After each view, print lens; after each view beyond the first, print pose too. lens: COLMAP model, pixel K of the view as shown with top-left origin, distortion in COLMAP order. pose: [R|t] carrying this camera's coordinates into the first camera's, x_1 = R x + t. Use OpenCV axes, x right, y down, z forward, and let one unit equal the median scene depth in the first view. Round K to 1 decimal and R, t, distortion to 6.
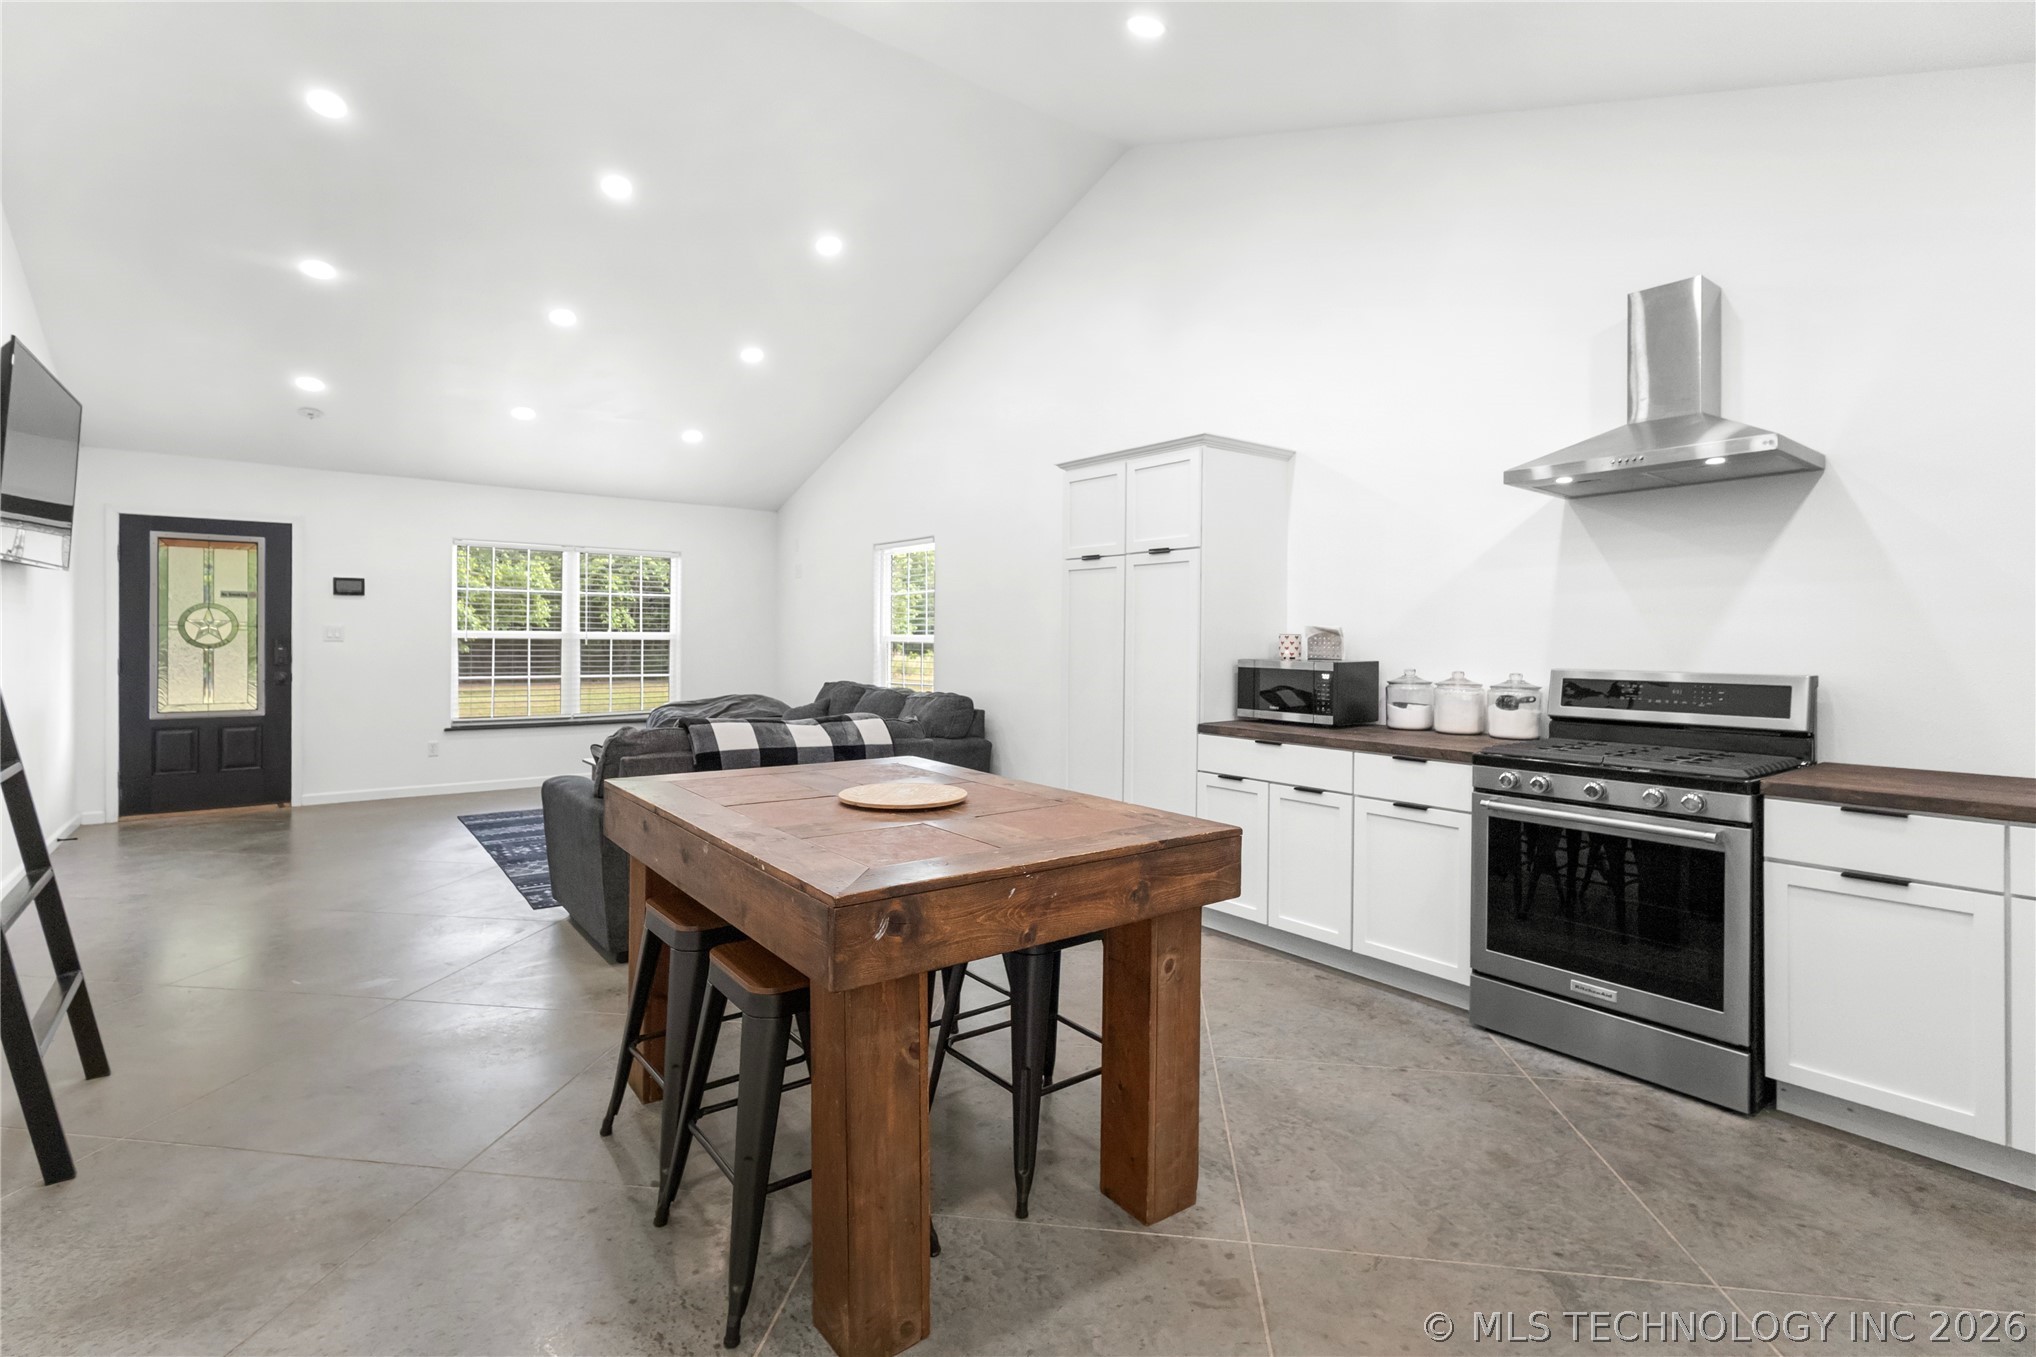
lens RADIAL K [[950.4, 0, 1014.6], [0, 950.4, 637.0], [0, 0, 1]] dist [-0.000658, 0.000002]
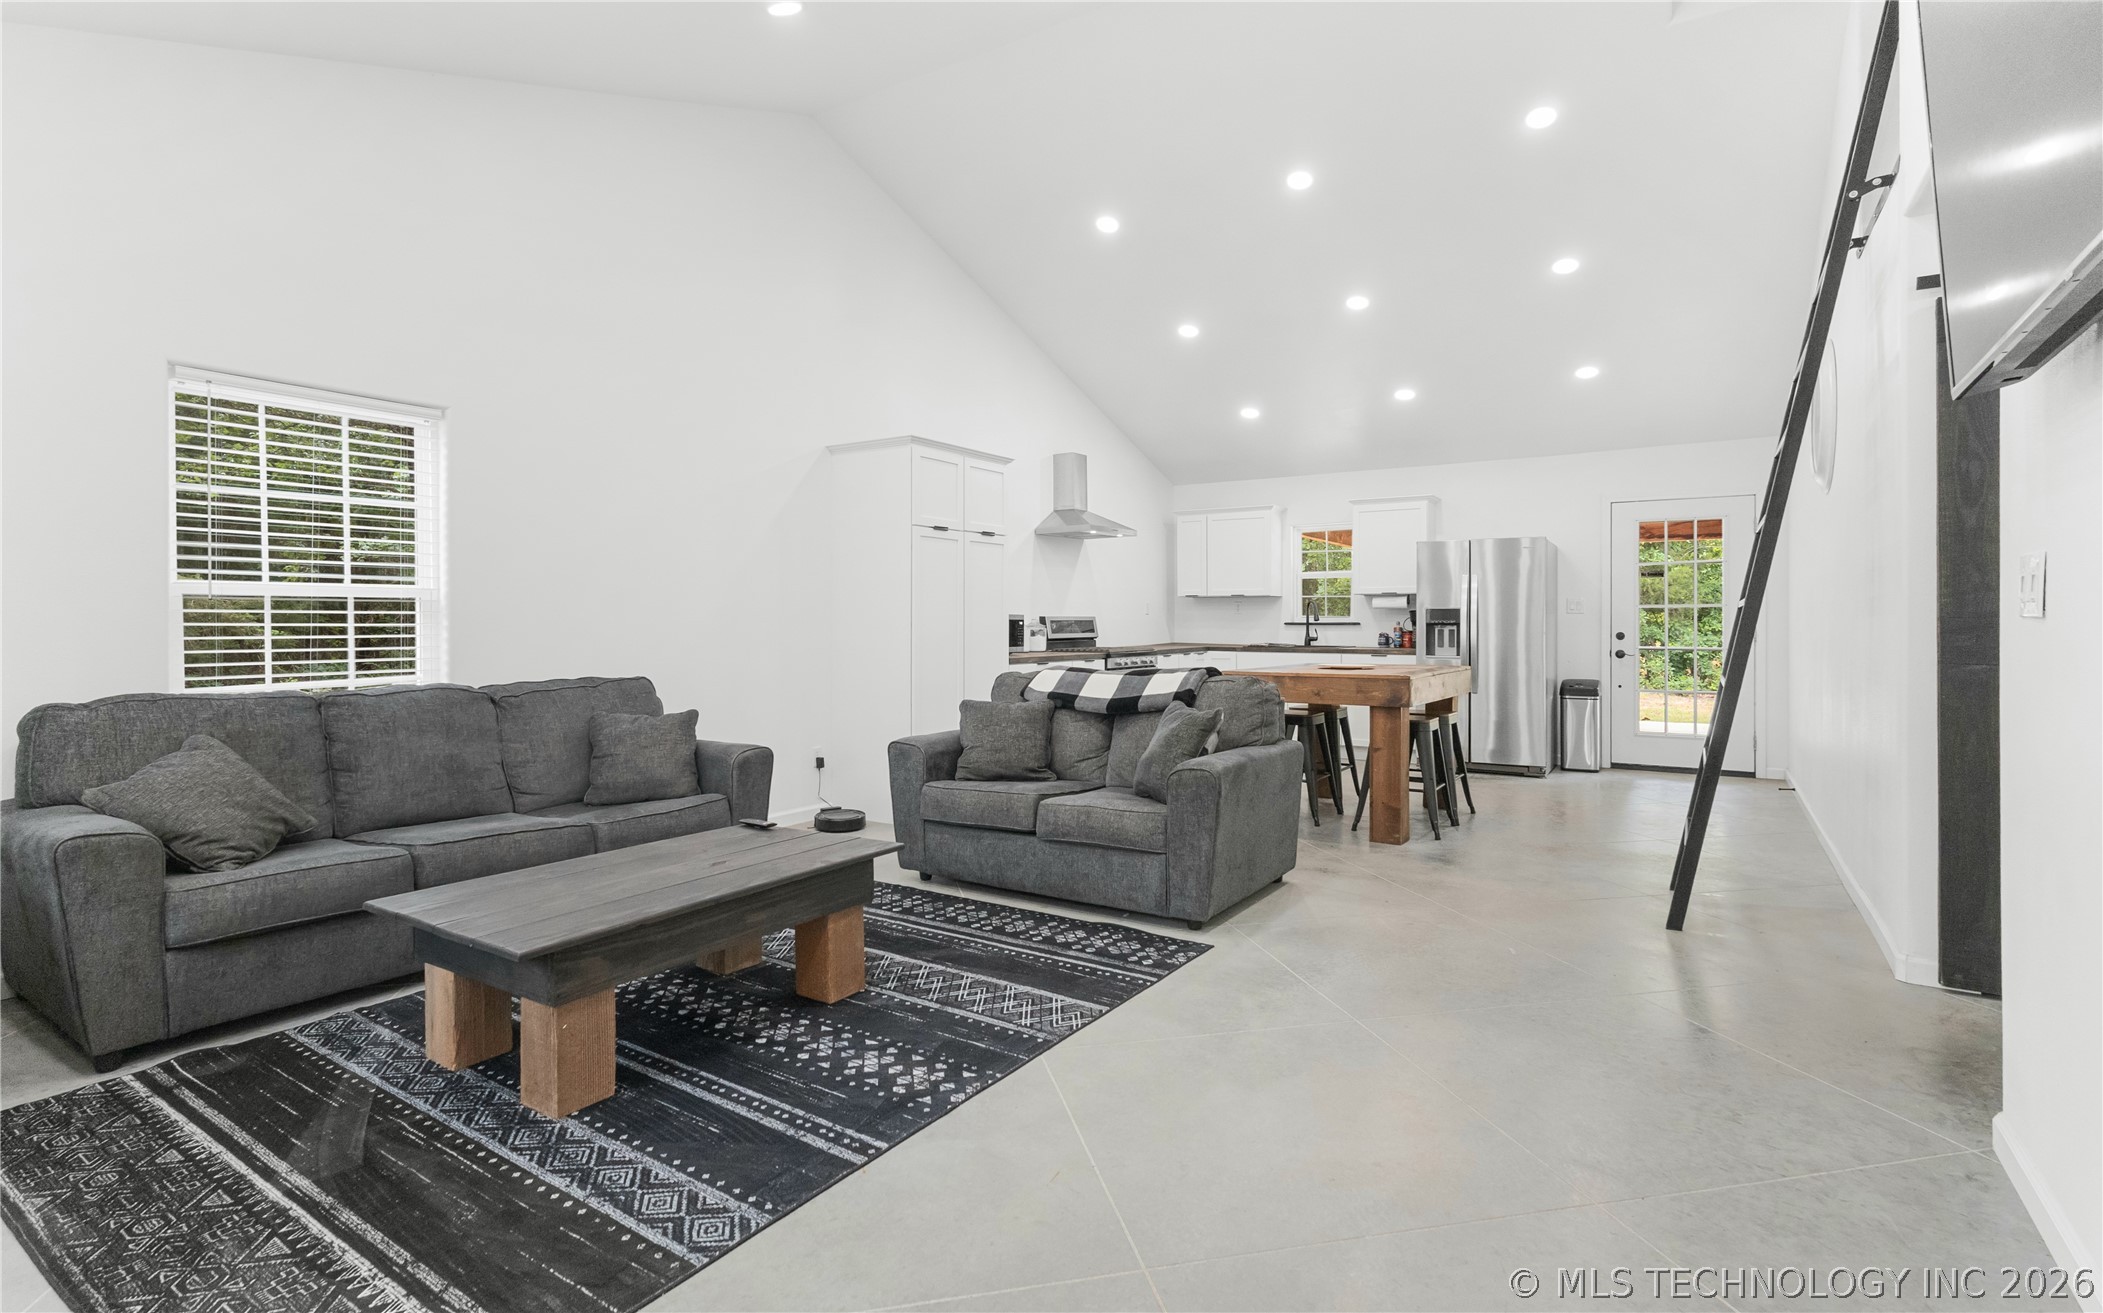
lens RADIAL K [[1005.1, 0, 1049.4], [0, 1005.1, 621.7], [0, 0, 1]] dist [-0.000269, 0.000010]
pose [[-0.326769, -0.008392, 0.945067, -0.802808], [-0.000757, 0.999963, 0.008618, 0.014328], [-0.945104, 0.002101, -0.326764, 0.912730]]
